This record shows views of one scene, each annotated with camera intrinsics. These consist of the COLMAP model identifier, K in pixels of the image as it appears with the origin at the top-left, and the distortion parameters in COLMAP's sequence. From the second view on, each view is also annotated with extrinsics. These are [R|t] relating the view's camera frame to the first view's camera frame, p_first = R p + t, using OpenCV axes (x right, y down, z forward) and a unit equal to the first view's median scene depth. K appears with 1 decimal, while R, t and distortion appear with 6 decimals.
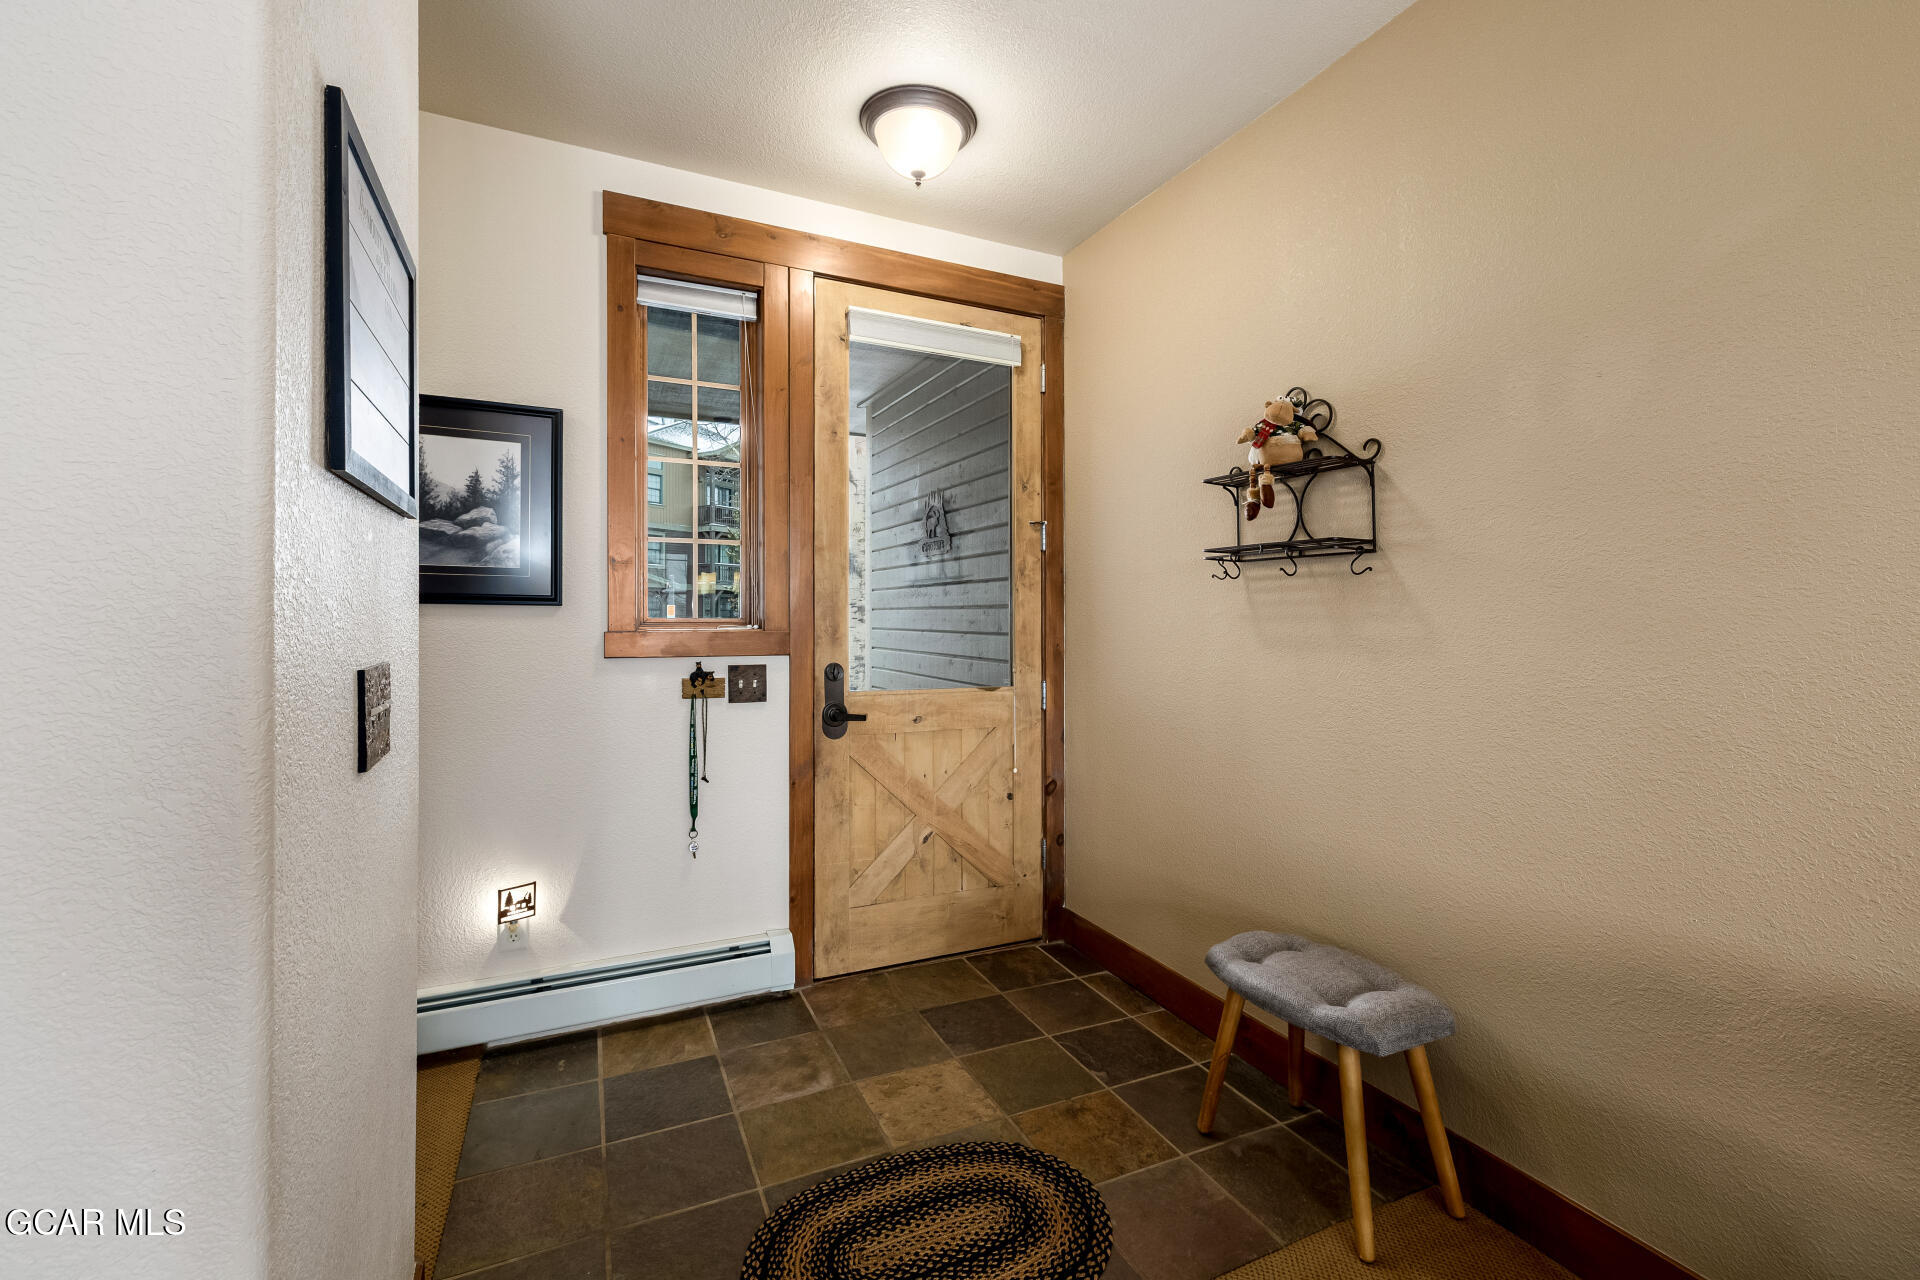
lens RADIAL K [[811.2, 0, 958.6], [0, 811.2, 634.5], [0, 0, 1]] dist [0.001836, -0.000021]
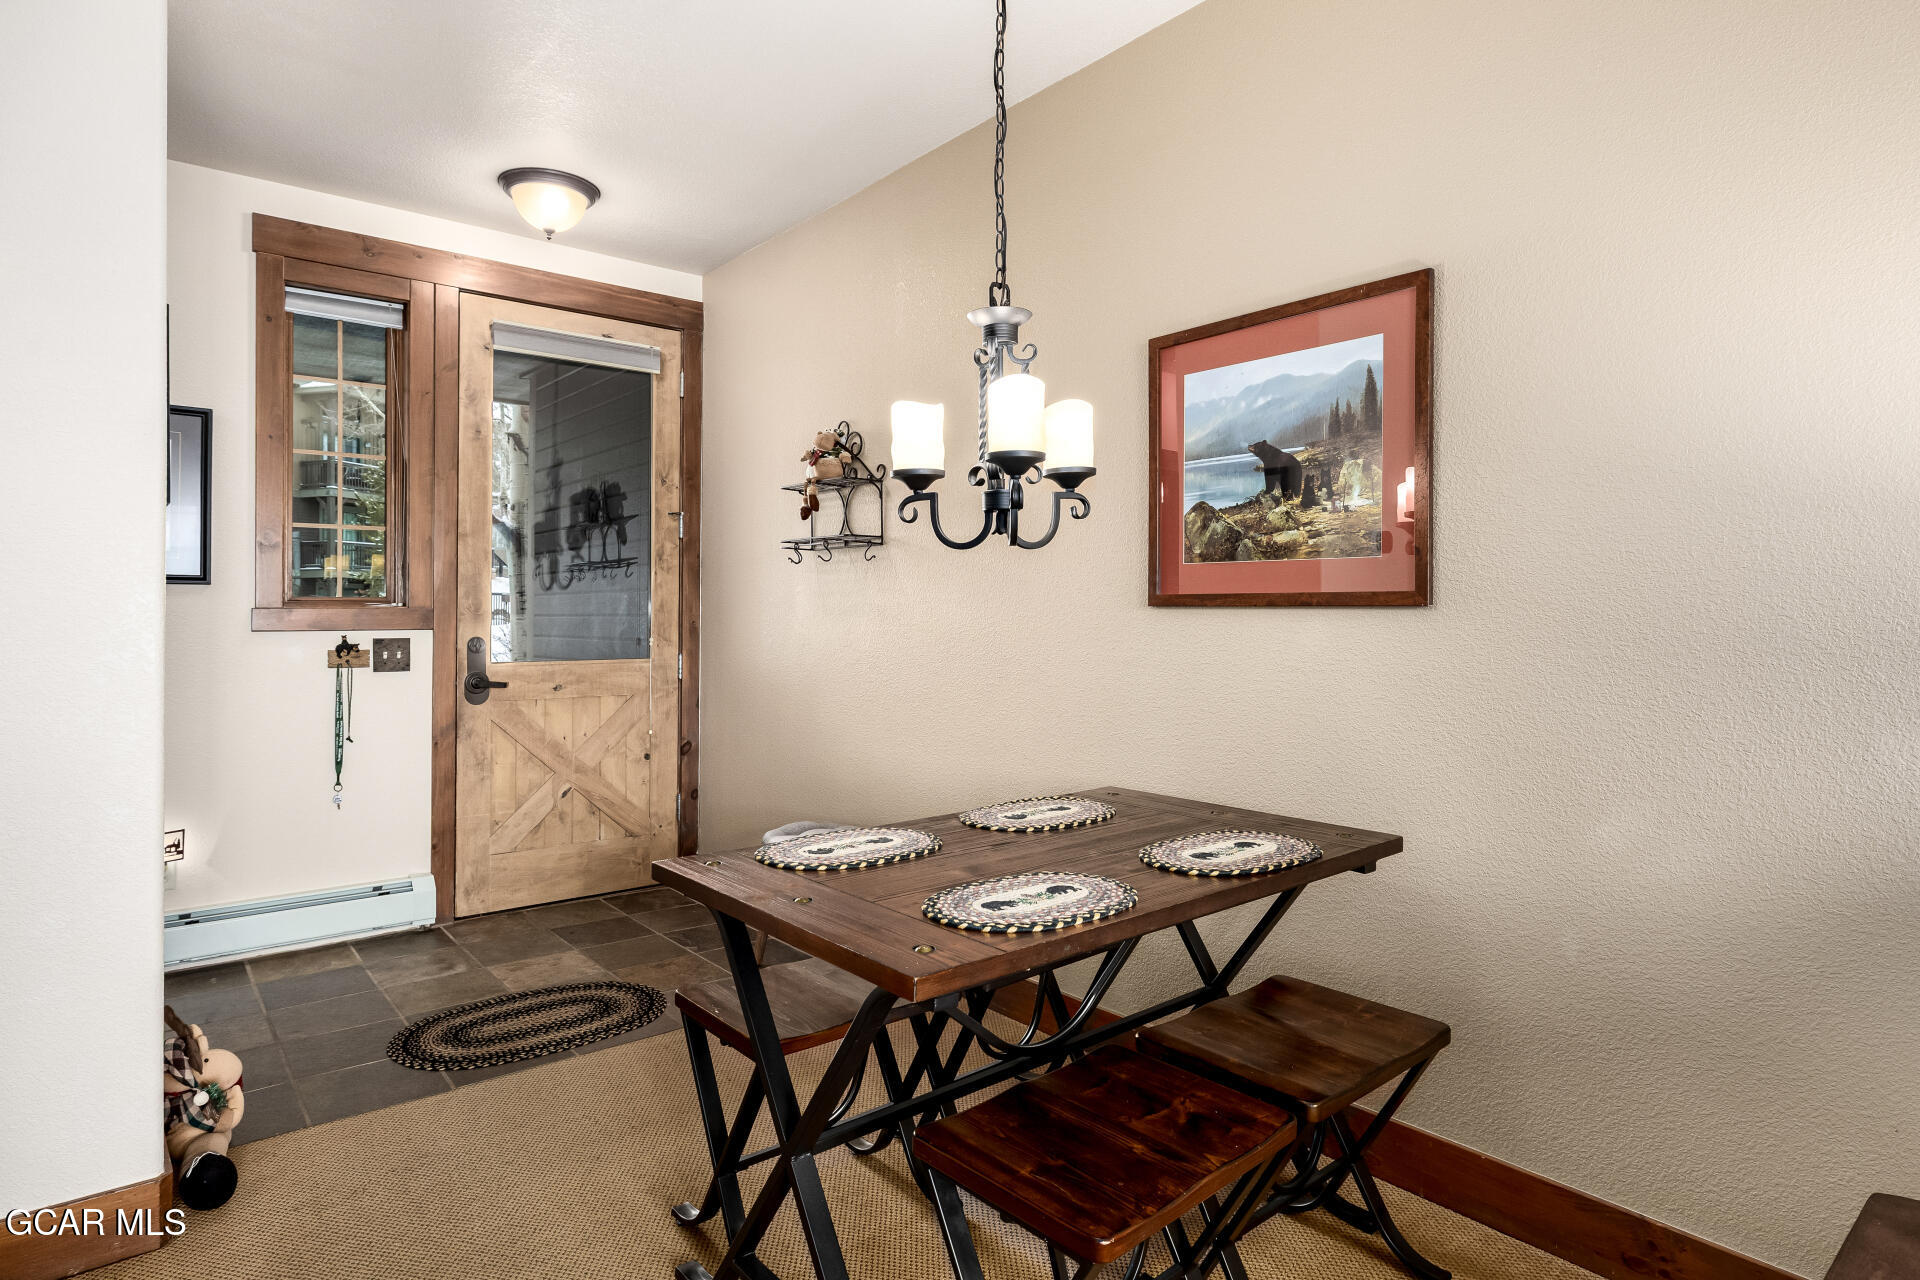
lens RADIAL K [[1043.6, 0, 946.1], [0, 1043.6, 598.4], [0, 0, 1]] dist [0.000013, 0.000966]
pose [[0.971258, -0.003022, 0.238010, 0.141766], [0.011853, 0.999293, -0.035680, 0.043403], [-0.237734, 0.037476, 0.970607, -0.588704]]
